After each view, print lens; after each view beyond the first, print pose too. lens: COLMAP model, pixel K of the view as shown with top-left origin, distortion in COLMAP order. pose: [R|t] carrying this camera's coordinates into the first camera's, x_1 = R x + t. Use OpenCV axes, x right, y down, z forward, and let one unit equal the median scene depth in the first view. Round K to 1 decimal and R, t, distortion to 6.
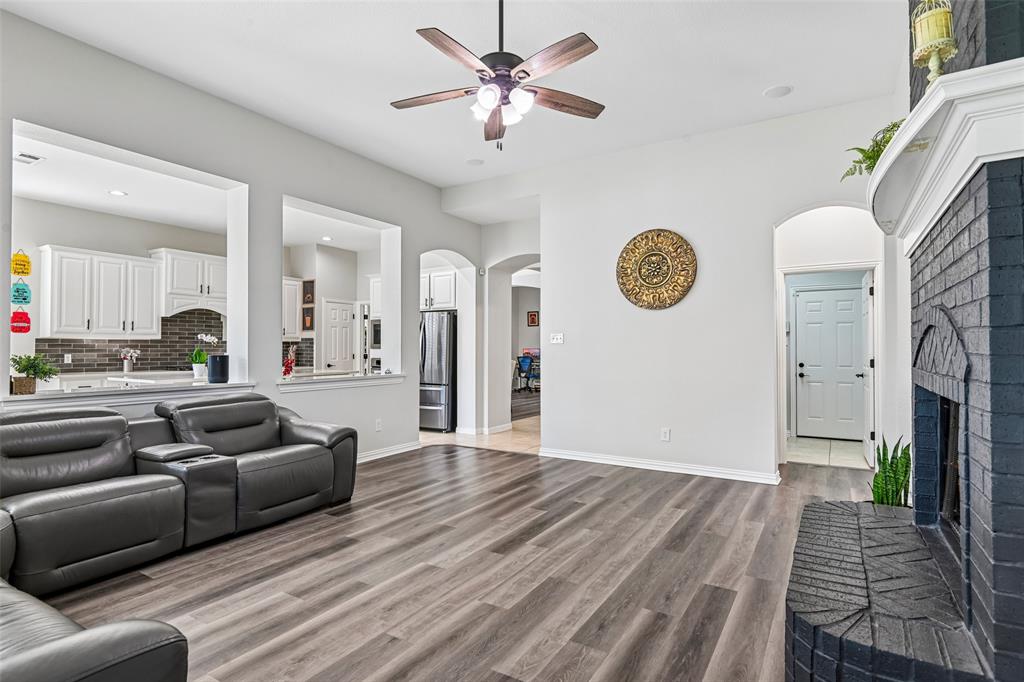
lens RADIAL K [[520.9, 0, 511.1], [0, 520.9, 342.8], [0, 0, 1]] dist [-0.001660, -0.001837]
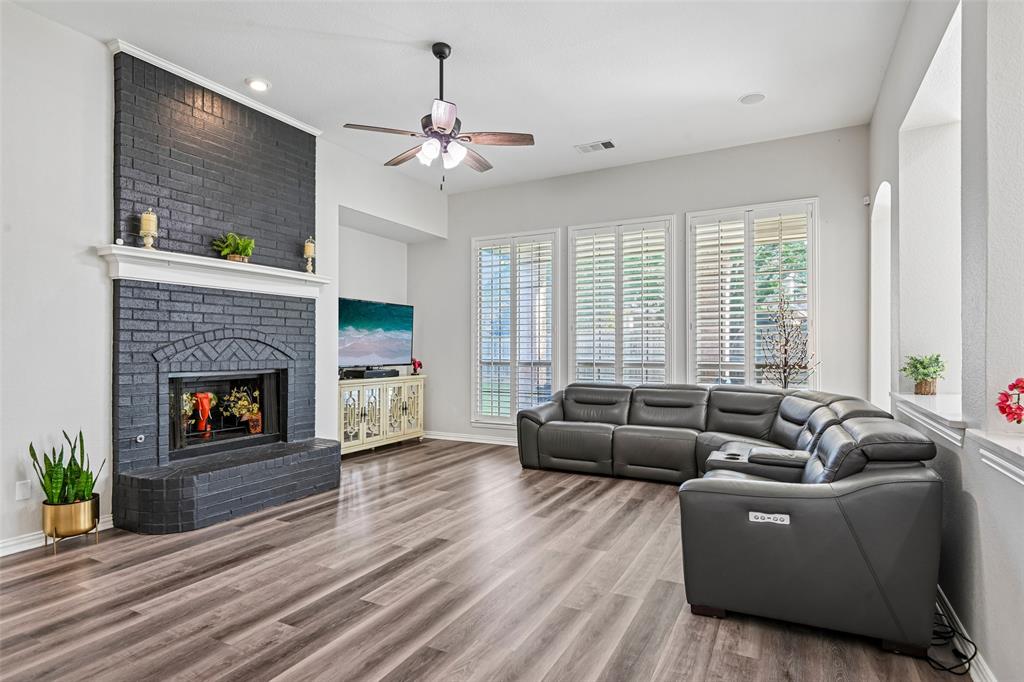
lens RADIAL K [[537.9, 0, 508.5], [0, 537.9, 345.1], [0, 0, 1]] dist [-0.001541, 0.000356]
pose [[-0.997879, 0.000351, -0.065088, -0.083455], [0.001441, 0.999859, -0.016705, 0.020390], [0.065073, -0.016764, -0.997740, 1.965131]]
